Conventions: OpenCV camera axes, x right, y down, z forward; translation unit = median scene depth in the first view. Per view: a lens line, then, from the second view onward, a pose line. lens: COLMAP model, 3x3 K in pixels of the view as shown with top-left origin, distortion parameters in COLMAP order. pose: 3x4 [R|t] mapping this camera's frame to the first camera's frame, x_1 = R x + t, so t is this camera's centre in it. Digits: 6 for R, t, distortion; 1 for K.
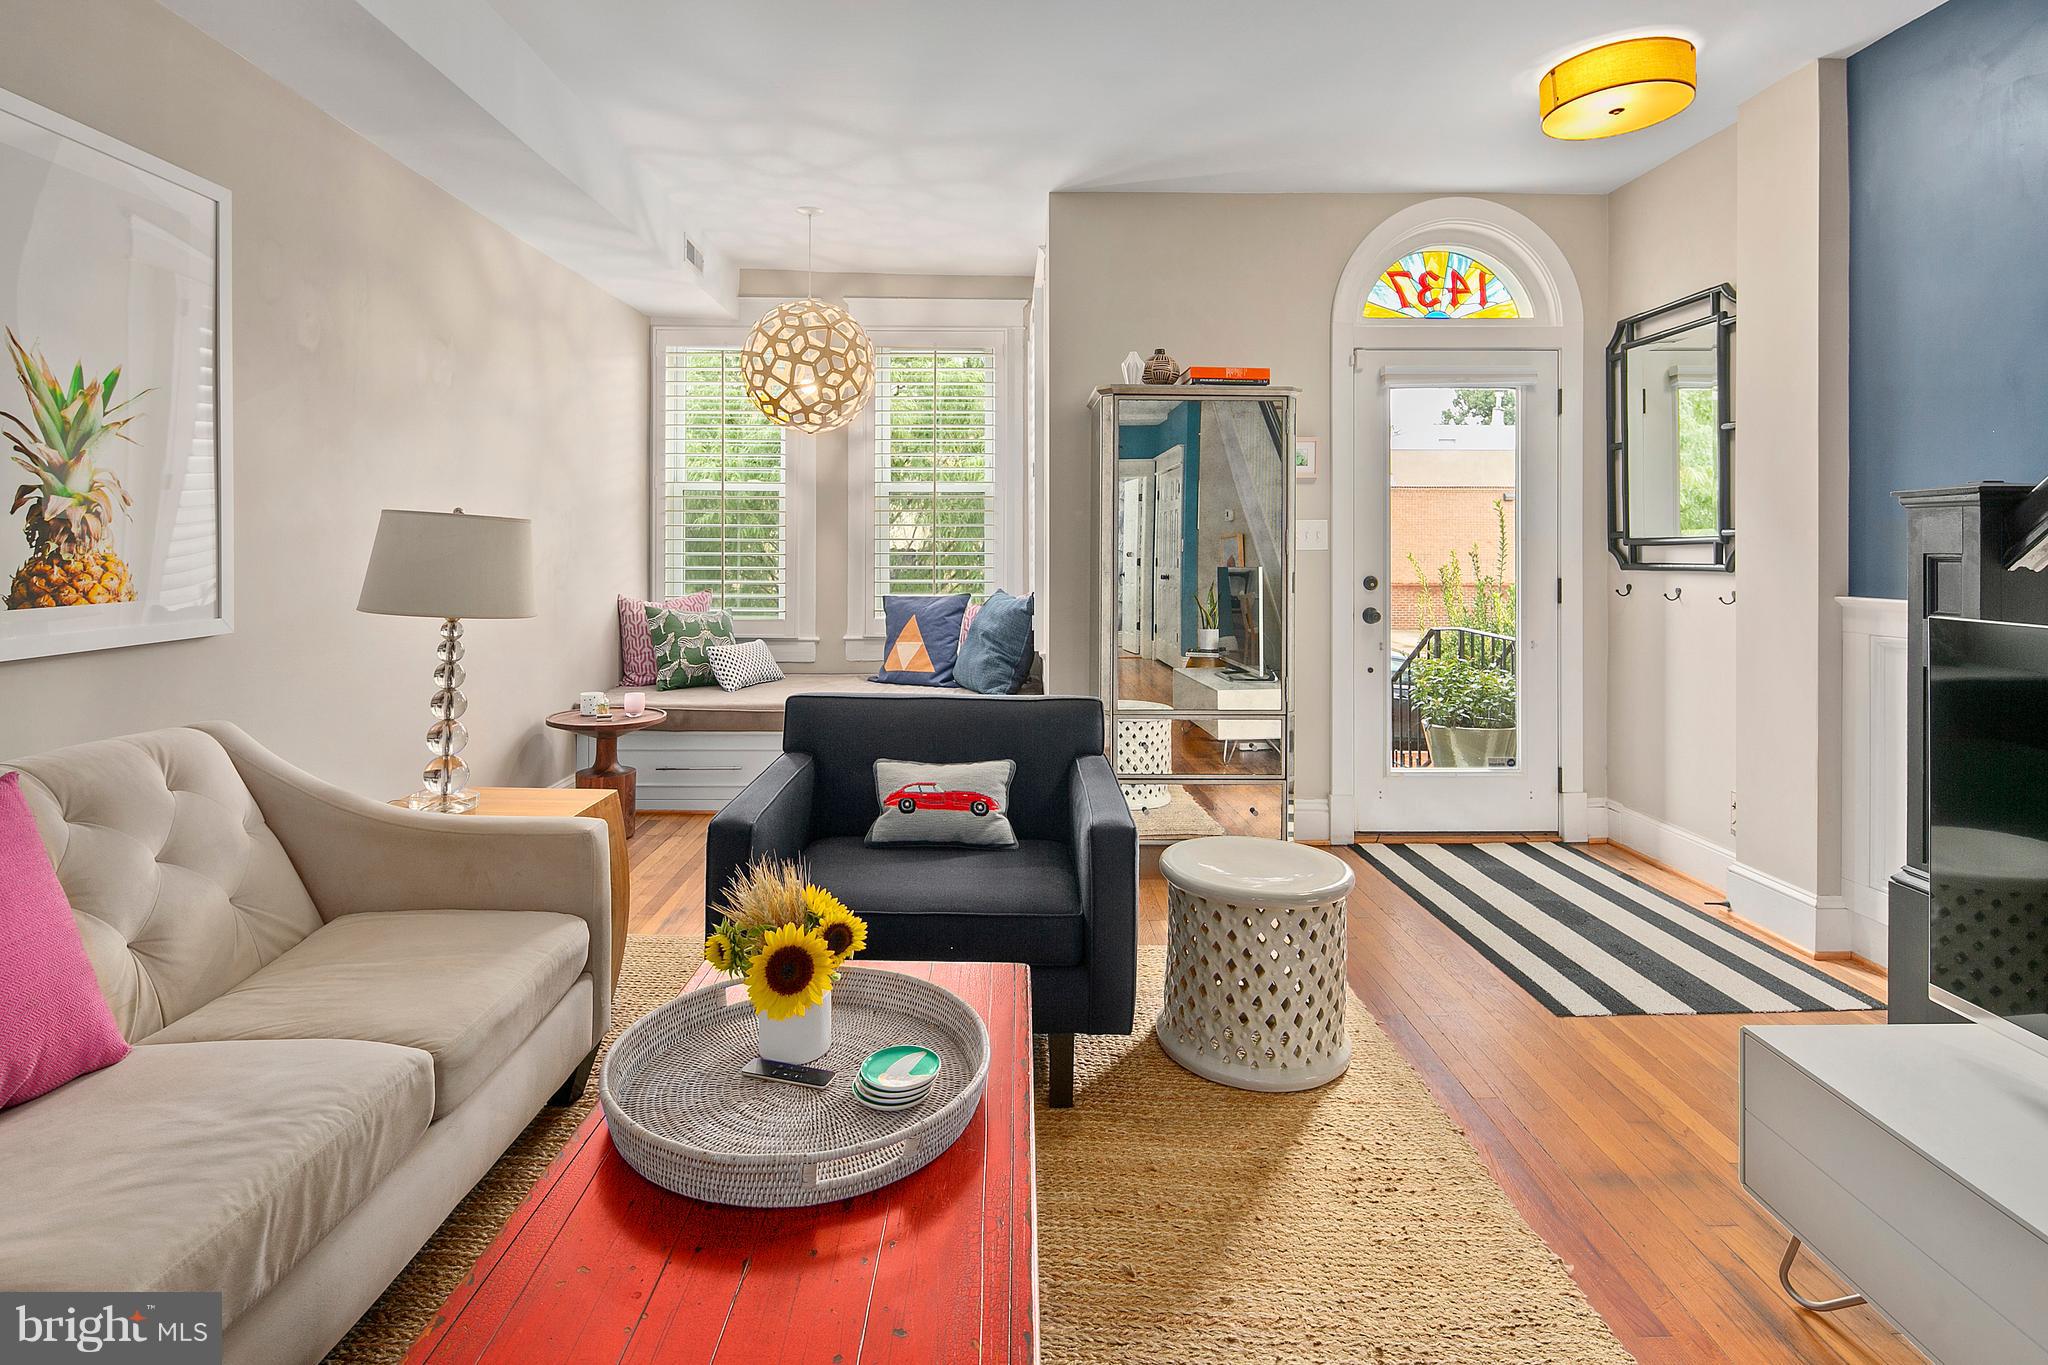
lens RADIAL K [[1000.1, 0, 1021.4], [0, 1000.1, 547.4], [0, 0, 1]] dist [0.008048, -0.006148]
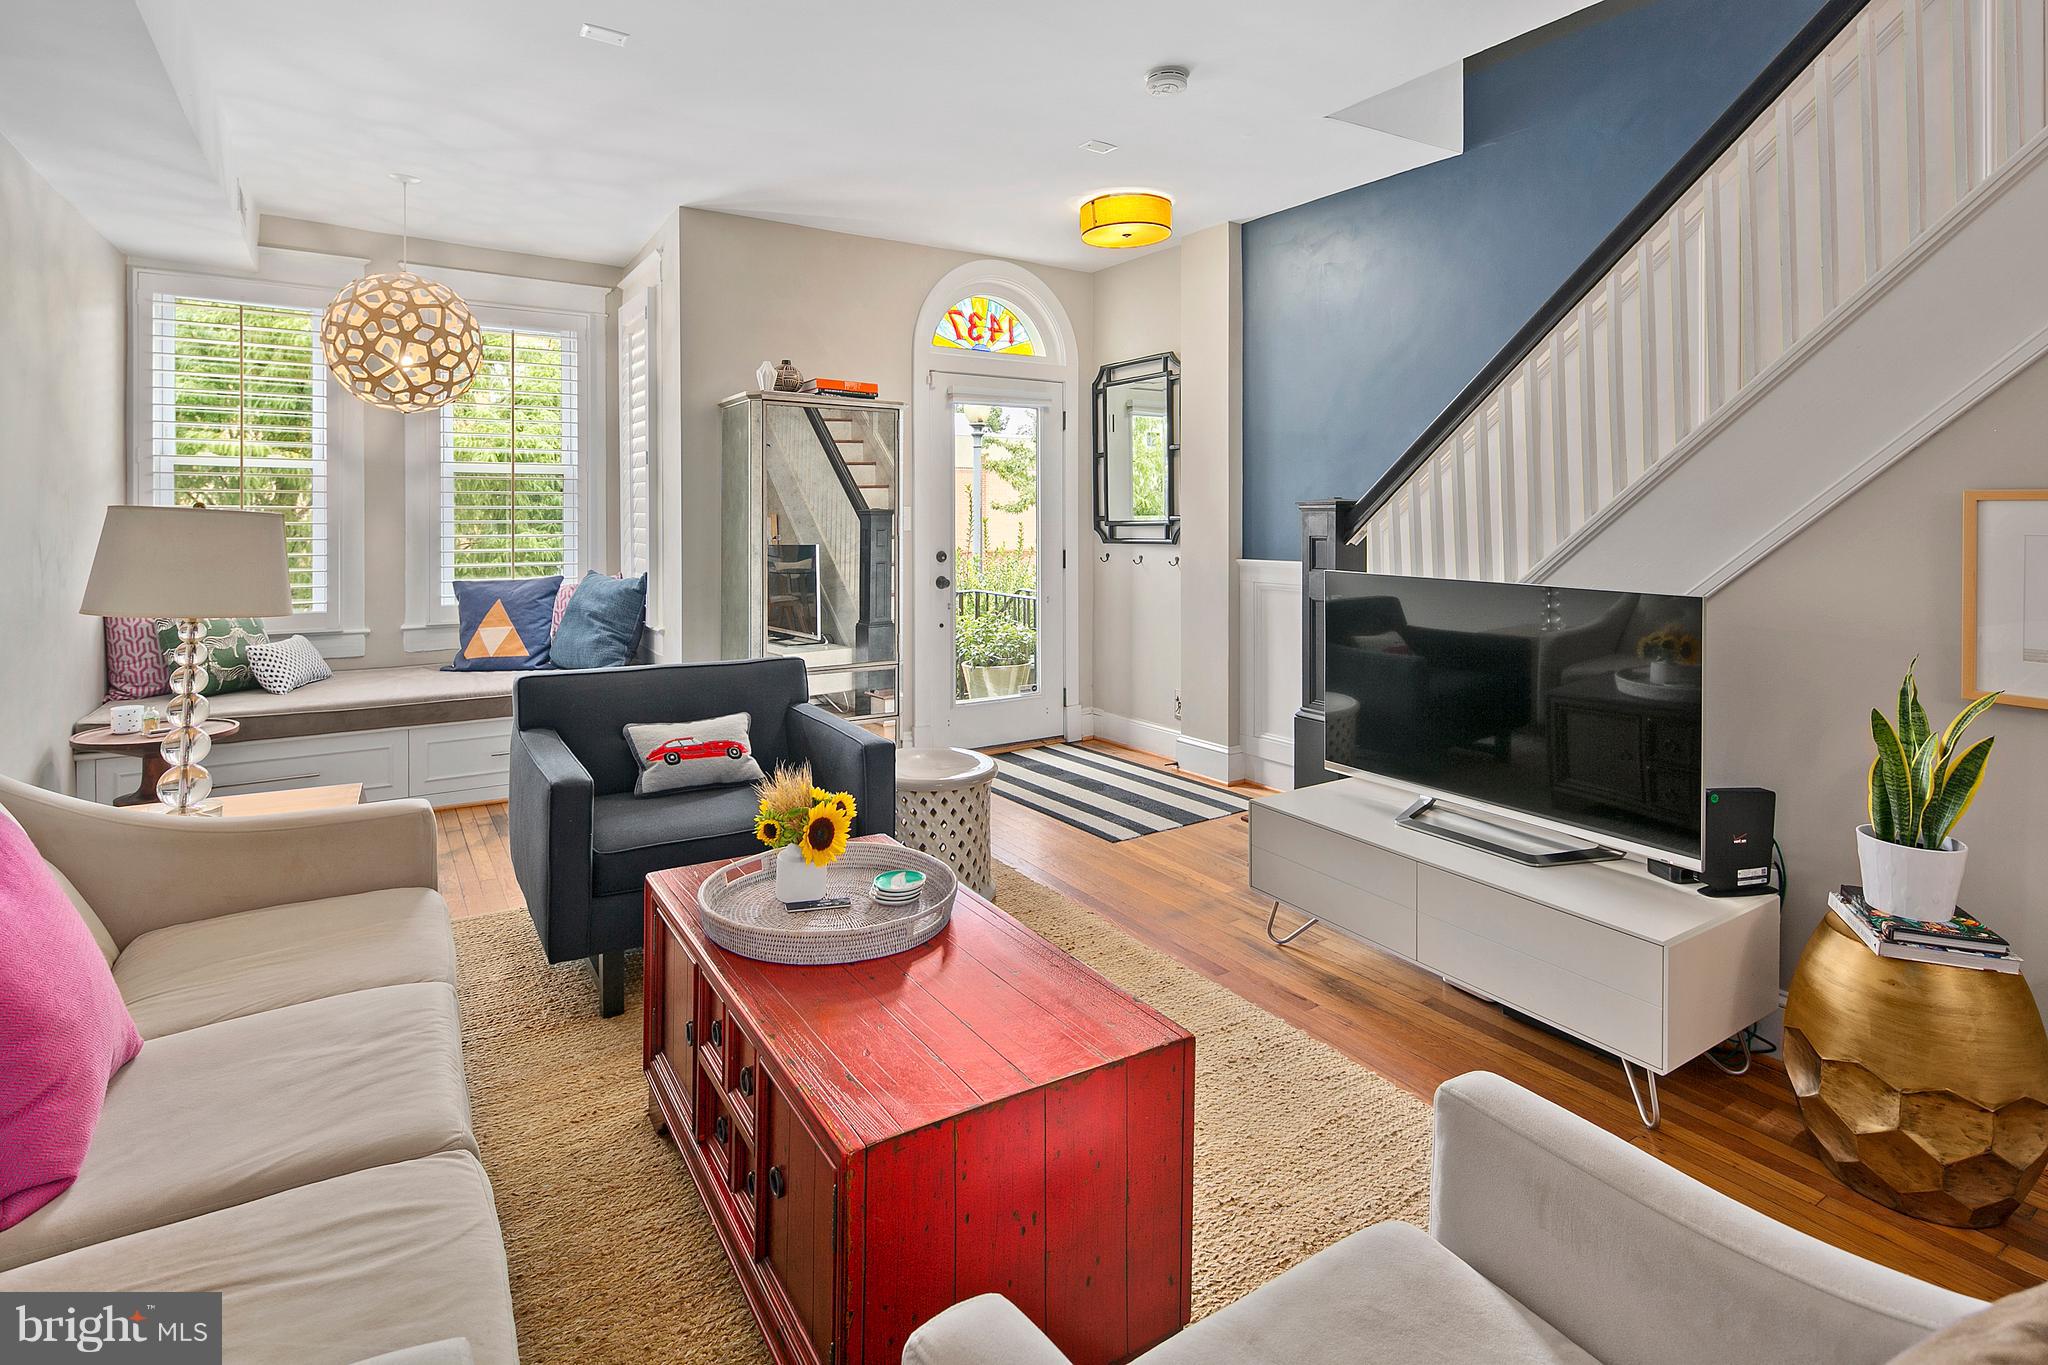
lens RADIAL K [[1000.1, 0, 1019.0], [0, 1000.1, 525.5], [0, 0, 1]] dist [0.008048, -0.006148]
pose [[0.848701, -0.006765, 0.528830, -0.237351], [0.003287, 0.999966, 0.007516, -0.013043], [-0.528863, -0.004641, 0.848695, -0.125367]]
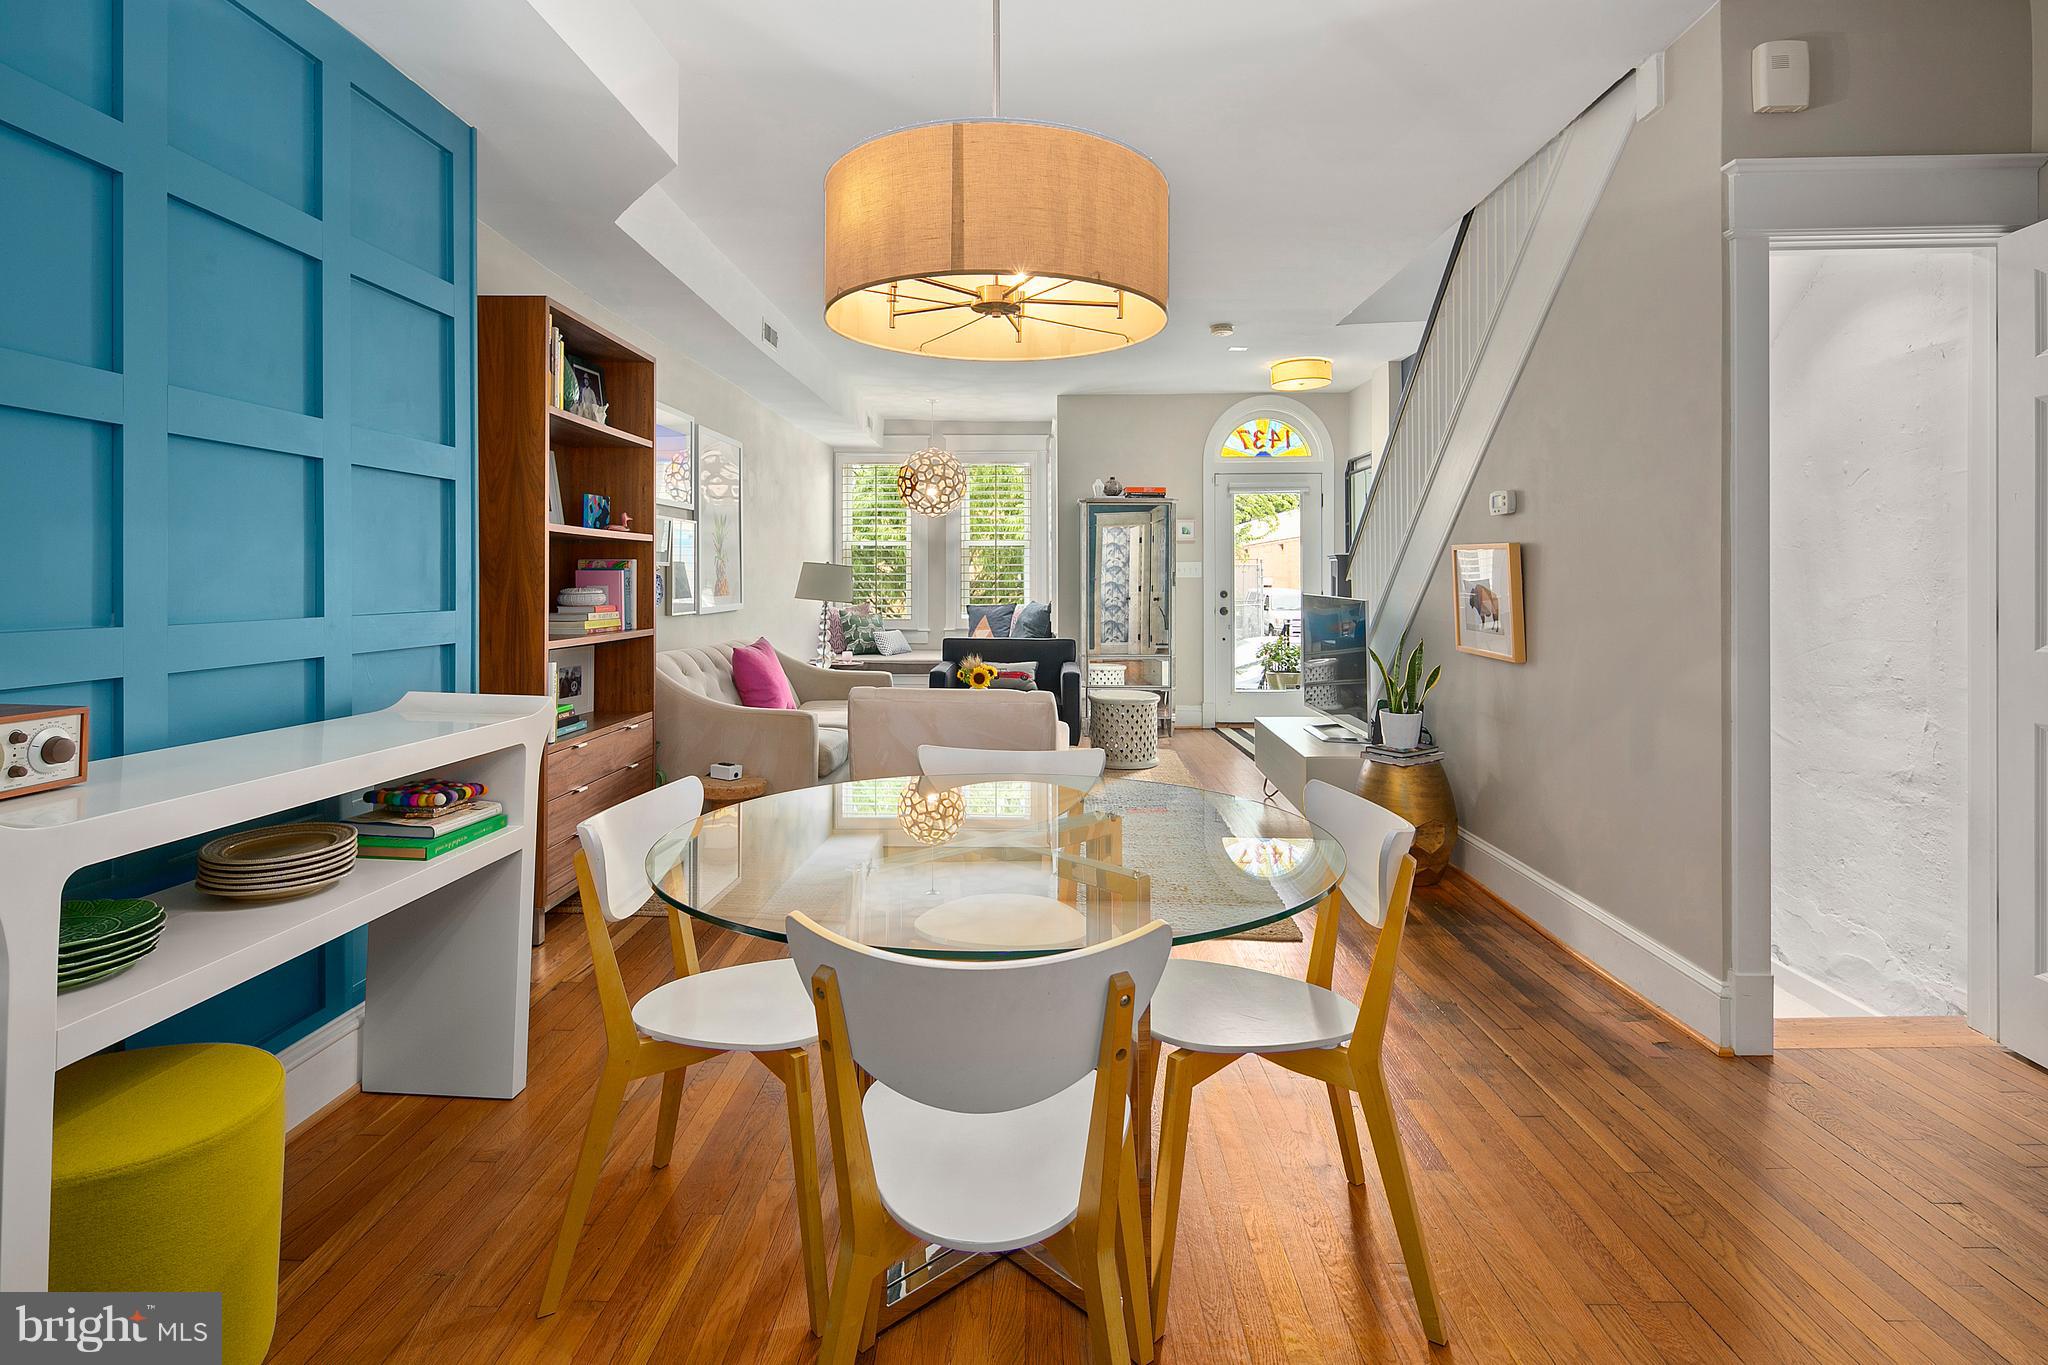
lens RADIAL K [[1000.1, 0, 1008.9], [0, 1000.1, 583.3], [0, 0, 1]] dist [0.008048, -0.006148]
pose [[0.998765, -0.003628, -0.049556, 0.029326], [0.003741, 0.999991, 0.002192, 0.008258], [0.049548, -0.002374, 0.998769, -0.957744]]
